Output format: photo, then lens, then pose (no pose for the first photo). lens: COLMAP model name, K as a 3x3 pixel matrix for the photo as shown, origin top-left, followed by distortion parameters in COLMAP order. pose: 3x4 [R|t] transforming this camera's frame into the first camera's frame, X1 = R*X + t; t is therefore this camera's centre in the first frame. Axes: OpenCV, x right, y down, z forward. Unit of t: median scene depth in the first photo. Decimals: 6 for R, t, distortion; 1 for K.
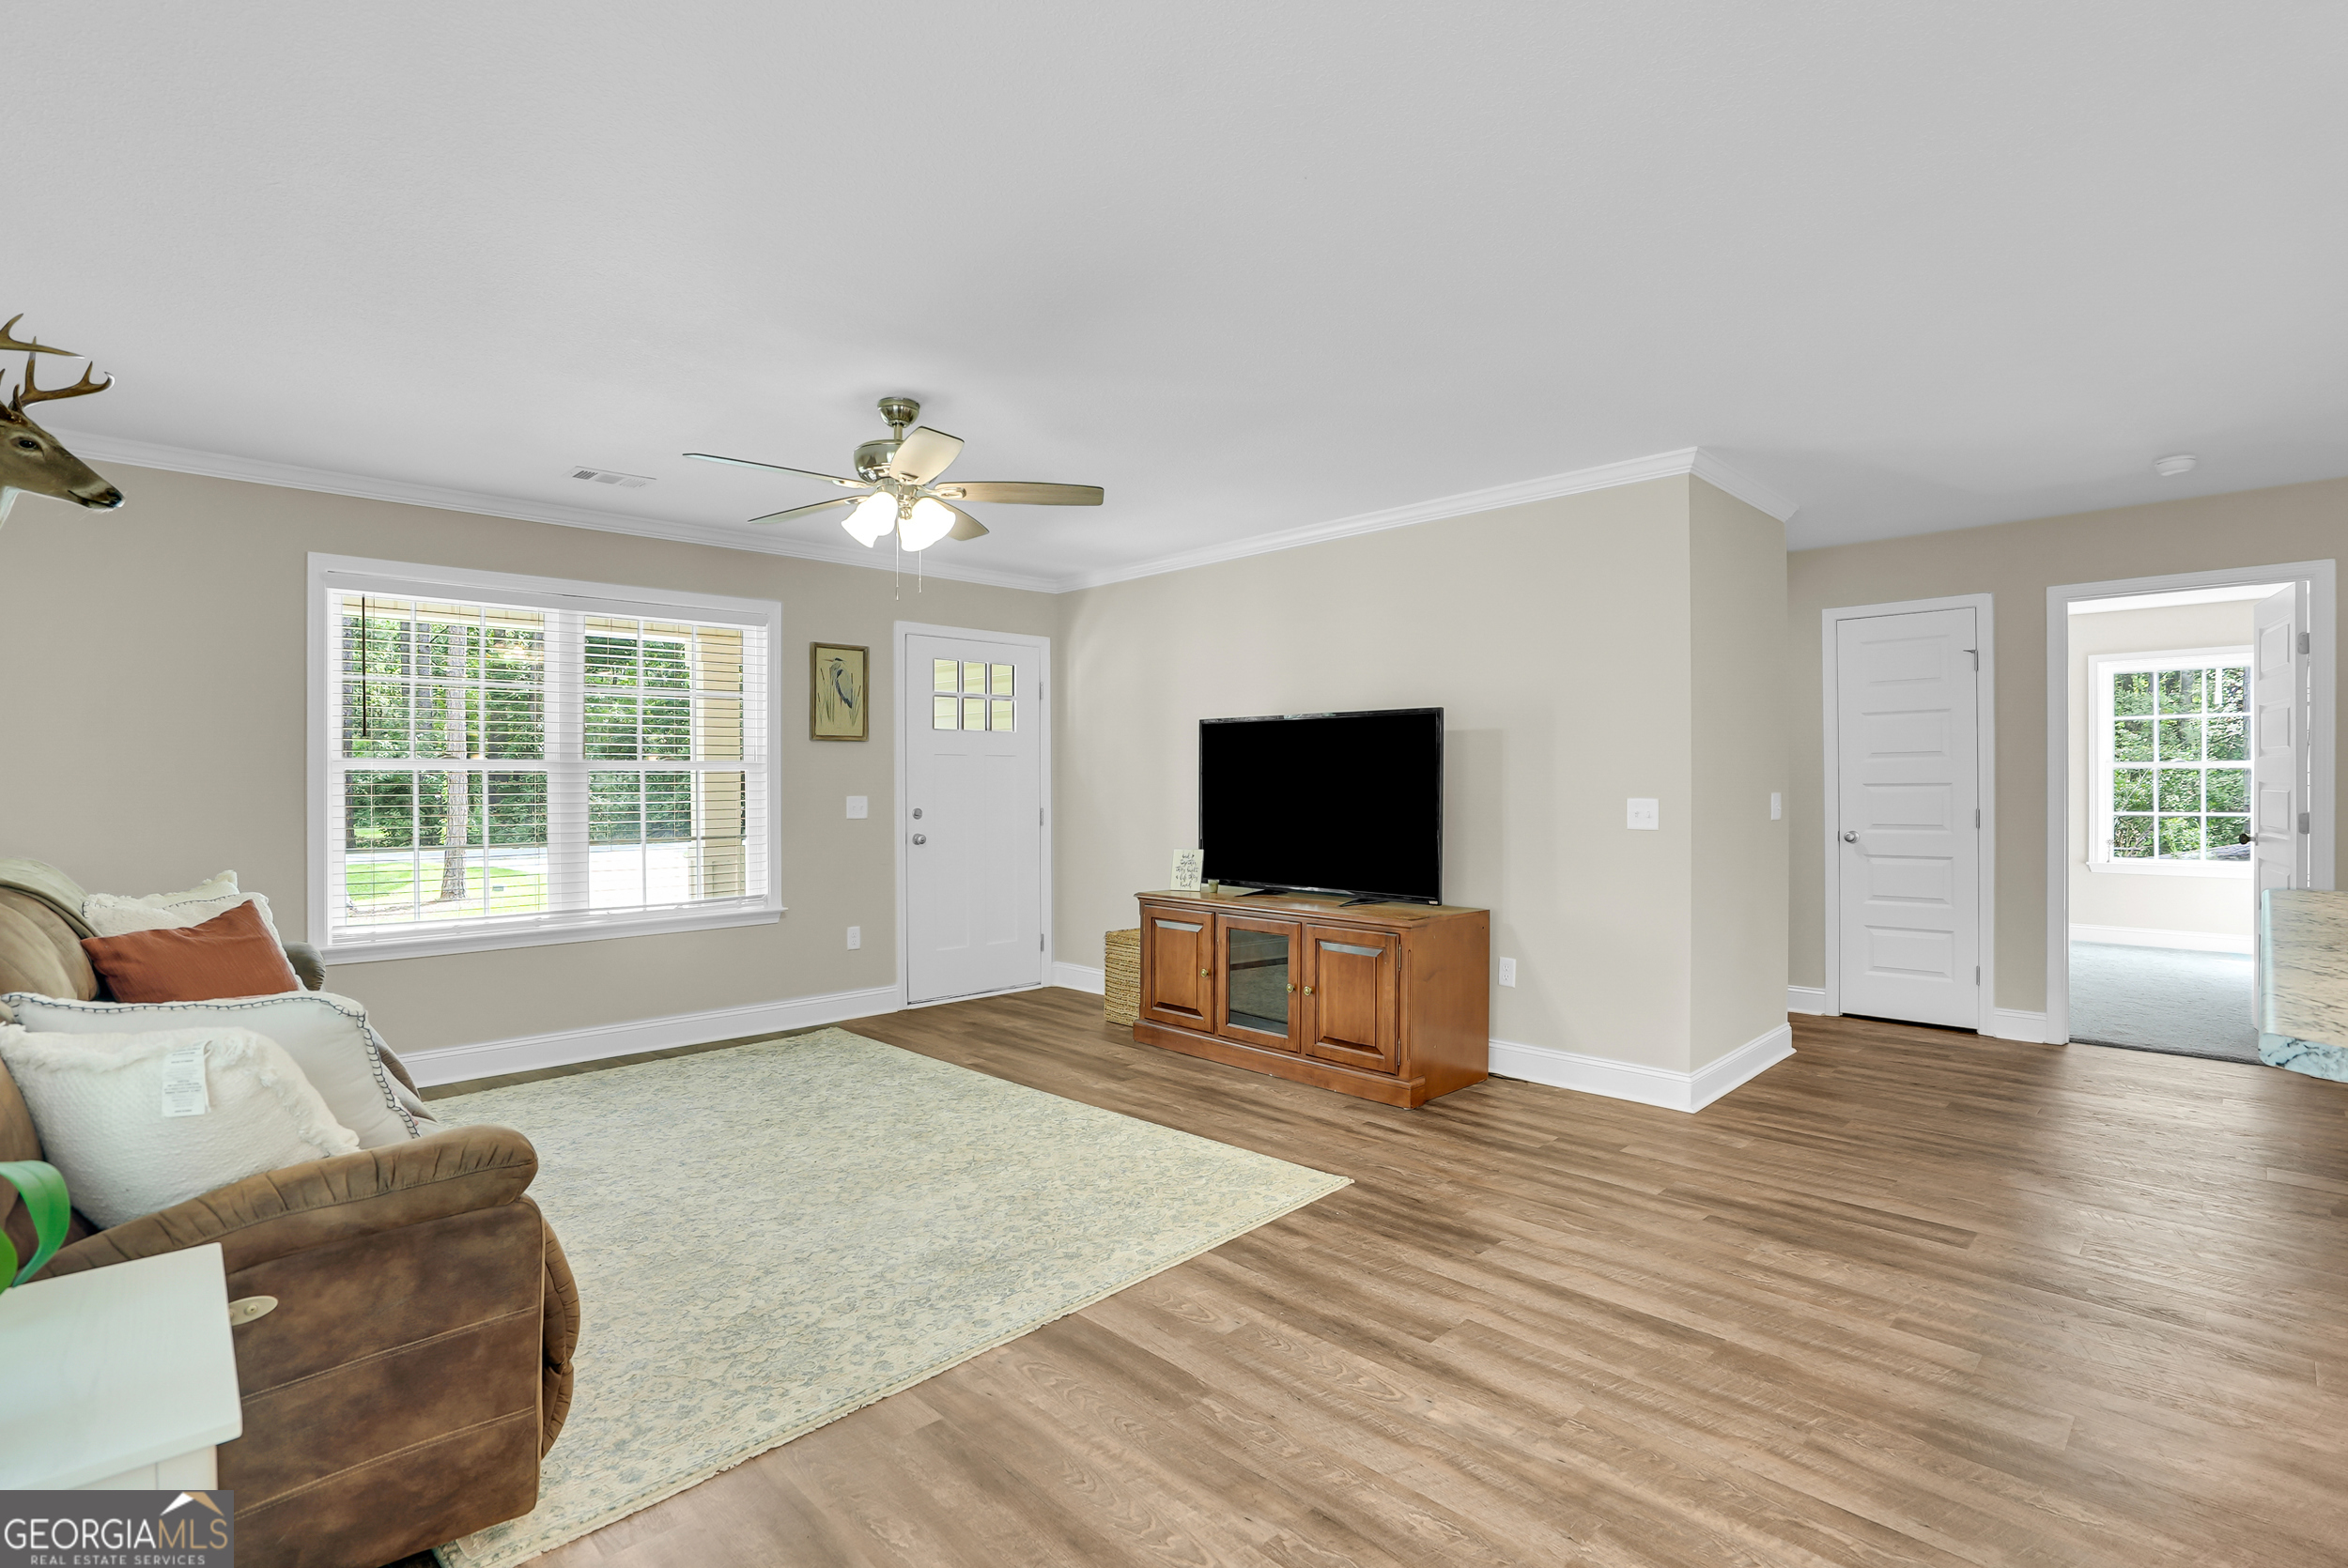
lens RADIAL K [[1105.2, 0, 1178.2], [0, 1105.2, 779.1], [0, 0, 1]] dist [-0.057800, 0.022620]
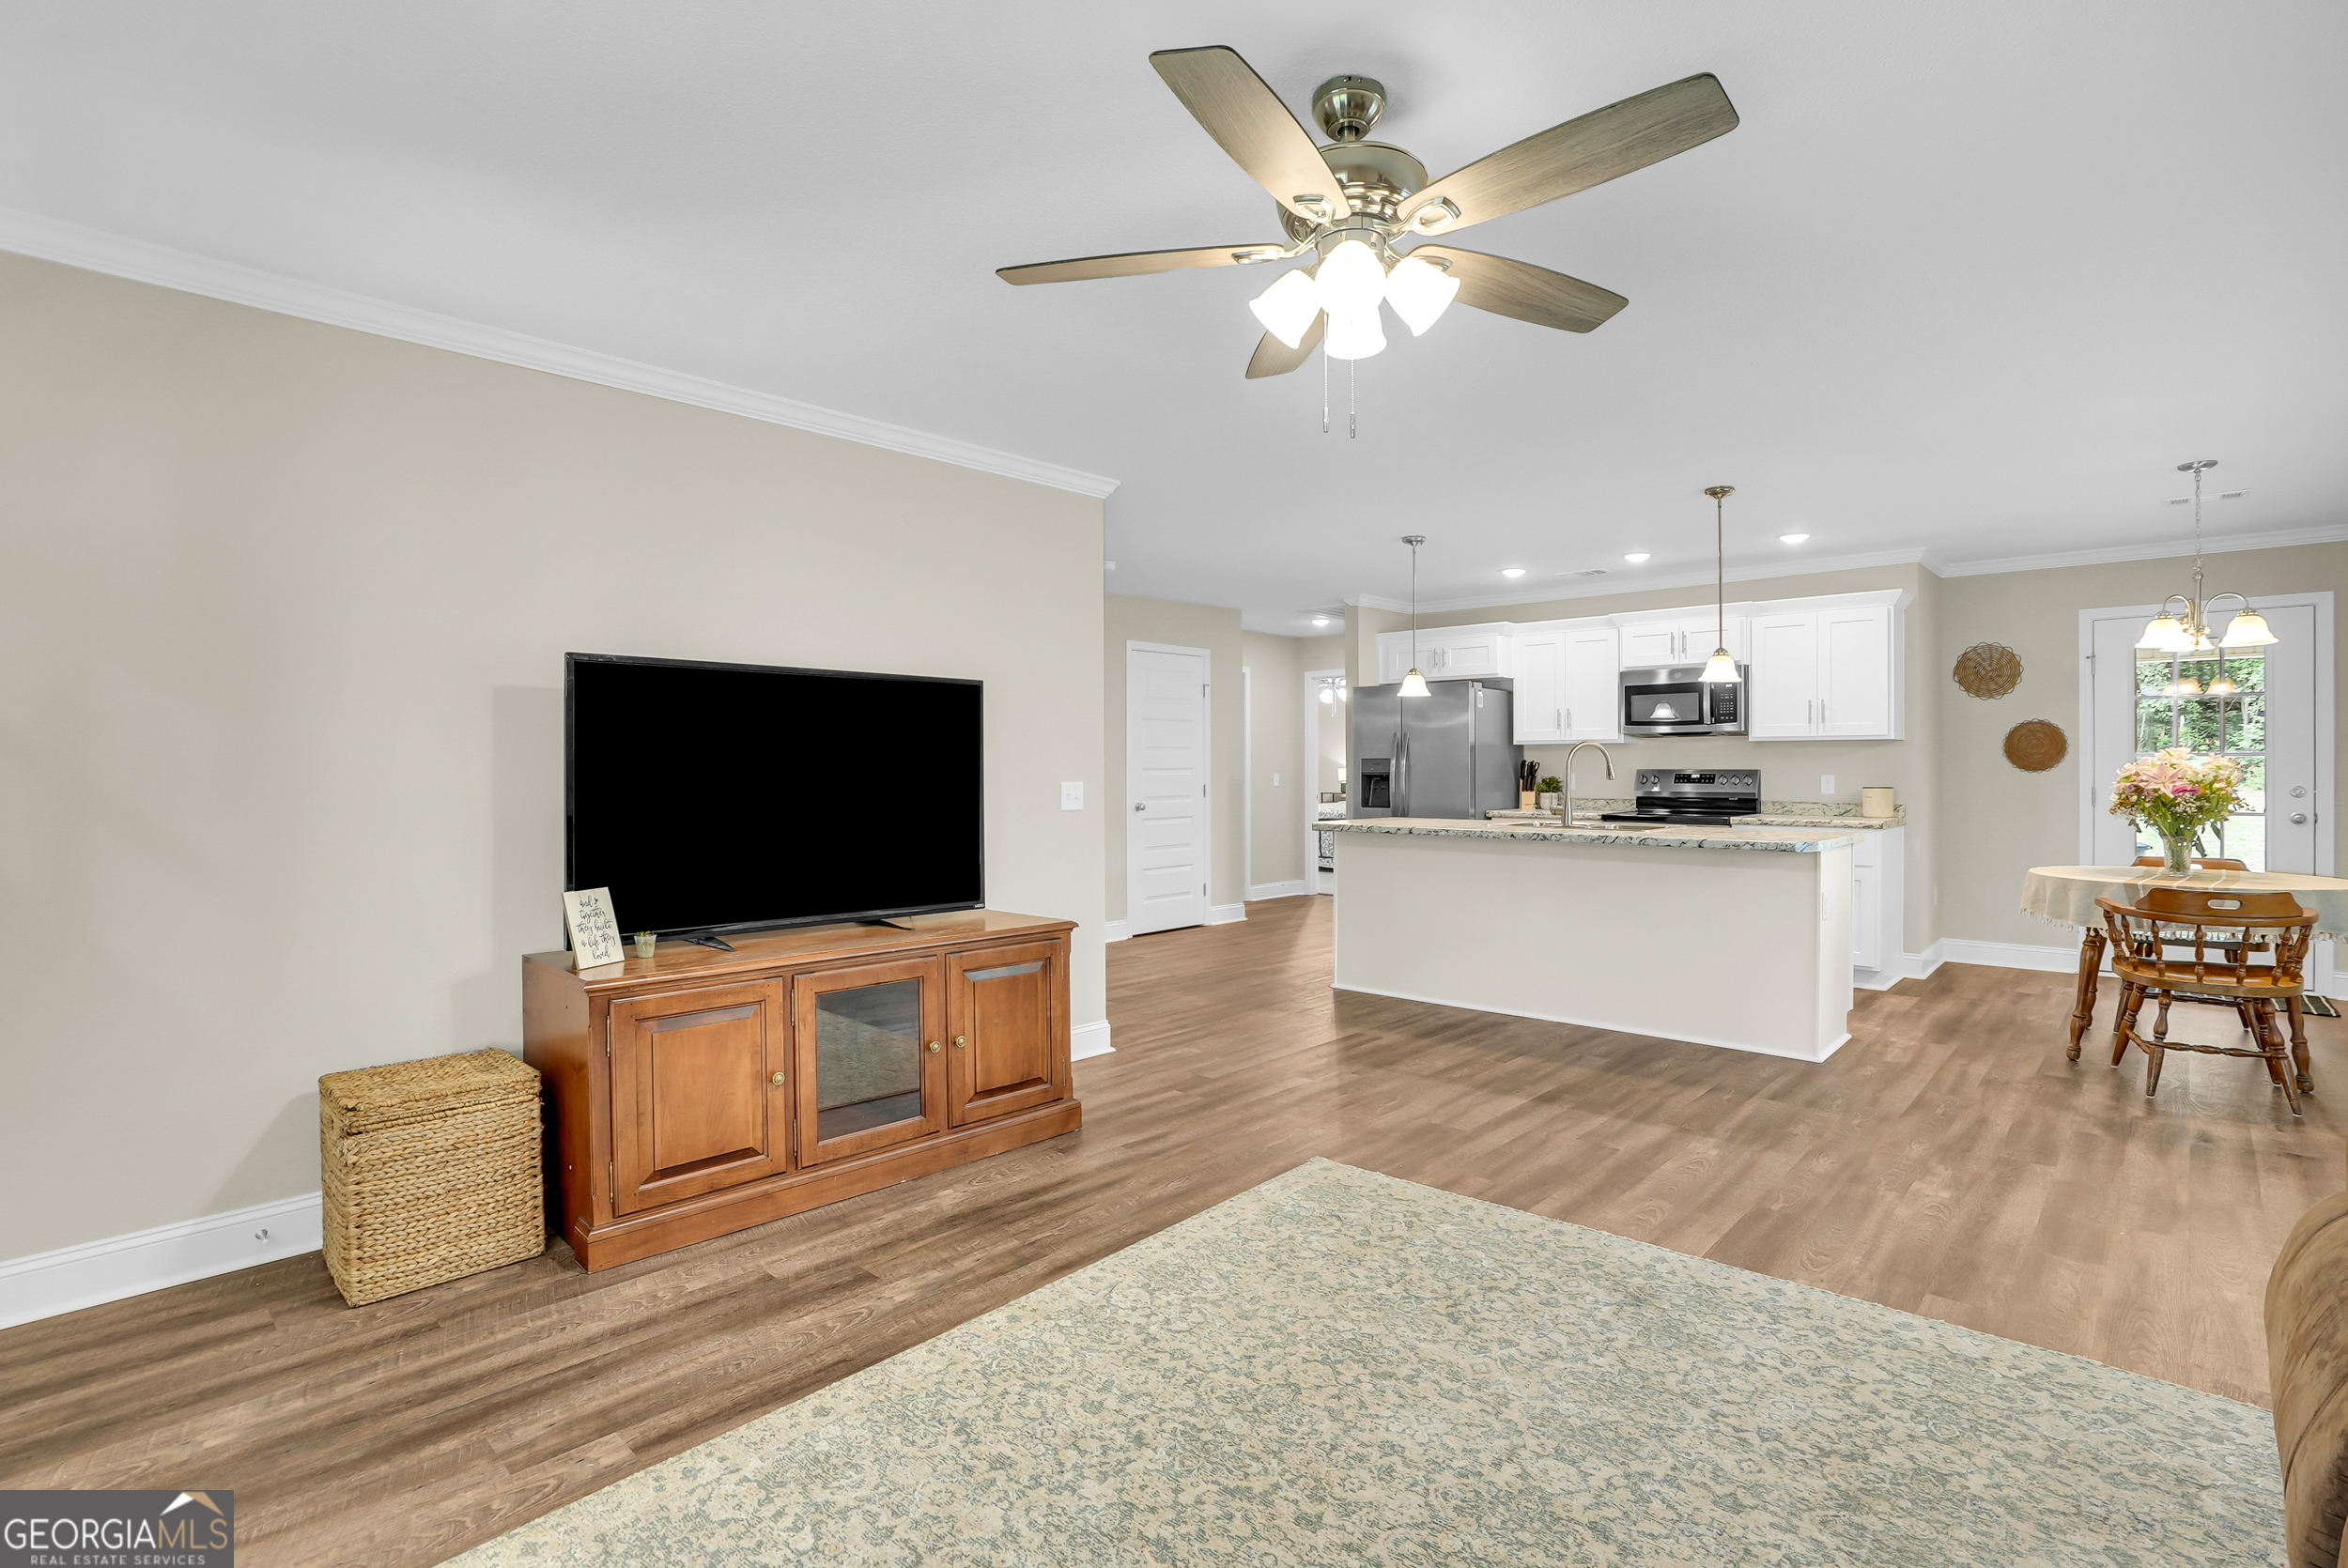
lens RADIAL K [[1105.2, 0, 1178.2], [0, 1105.2, 779.1], [0, 0, 1]] dist [-0.057800, 0.022620]
pose [[-0.038722, -0.005097, 0.999237, -0.791297], [-0.001903, 0.999986, 0.005027, 0.009244], [-0.999248, -0.001707, -0.038731, 1.083919]]
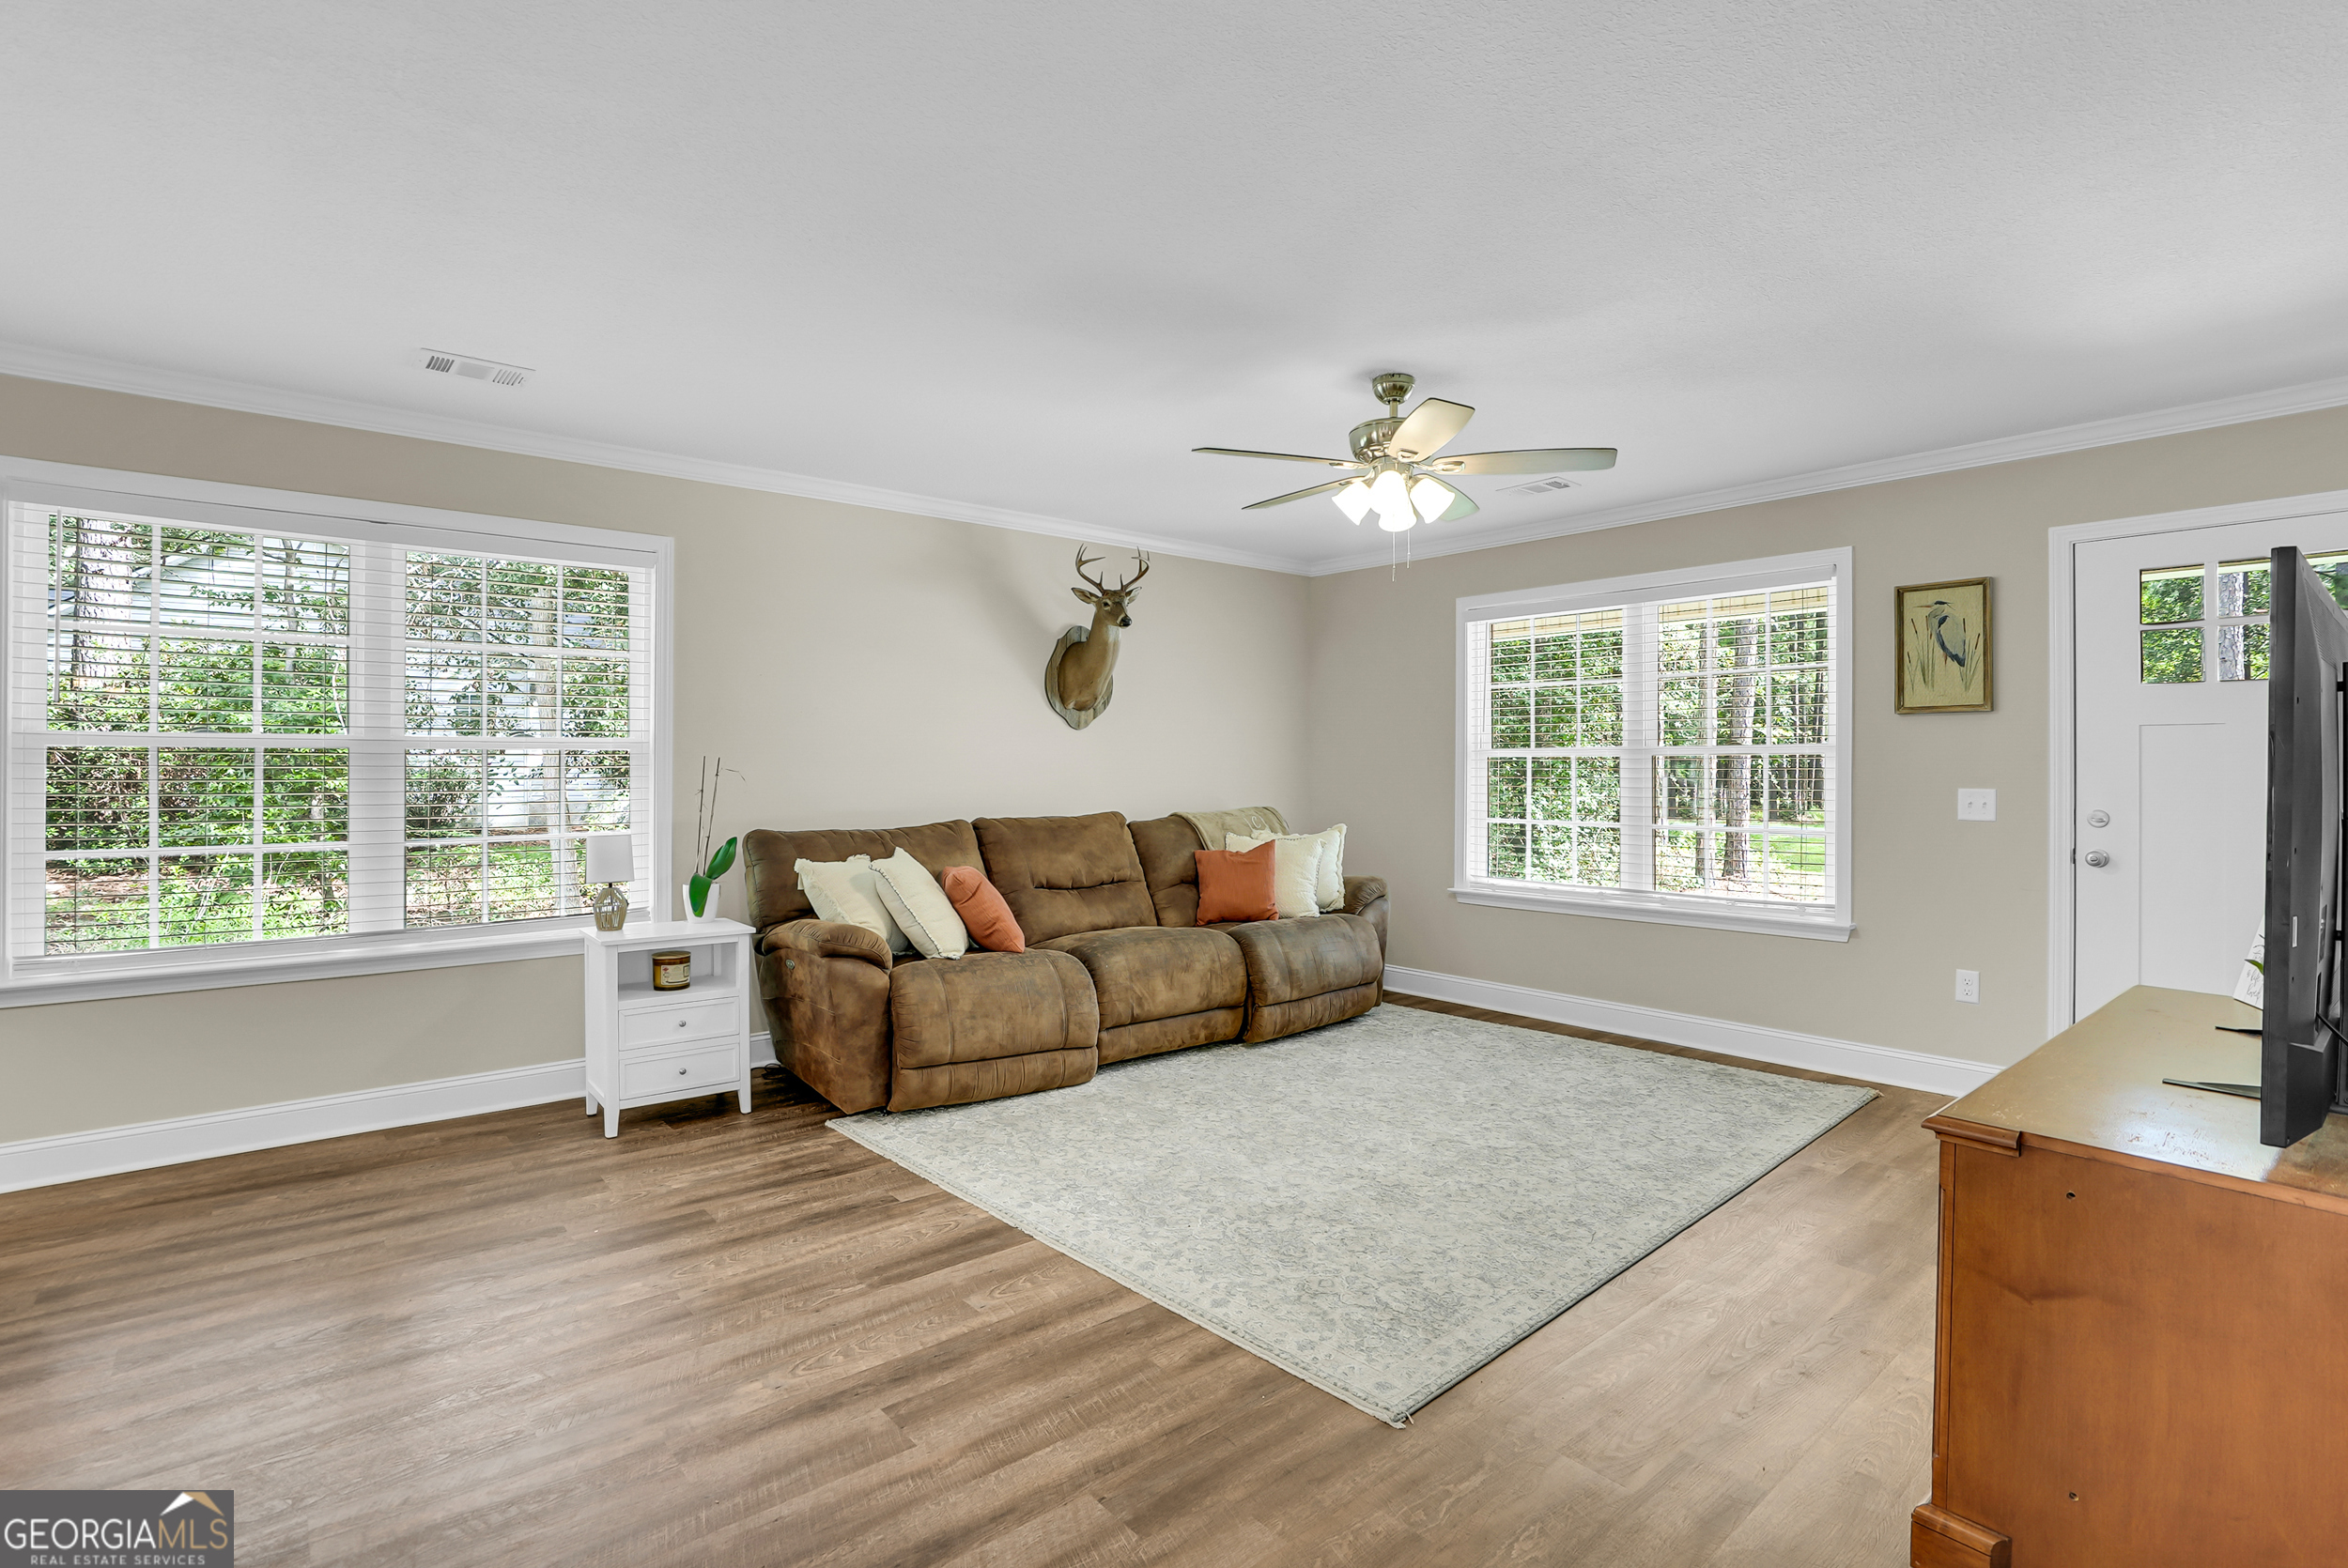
lens RADIAL K [[1112.6, 0, 1179.6], [0, 1112.6, 776.0], [0, 0, 1]] dist [-0.075891, 0.039550]
pose [[-0.068911, 0.010383, -0.997569, 0.709887], [-0.000048, 0.999946, 0.010411, -0.000513], [0.997623, 0.000766, -0.068907, 0.852861]]
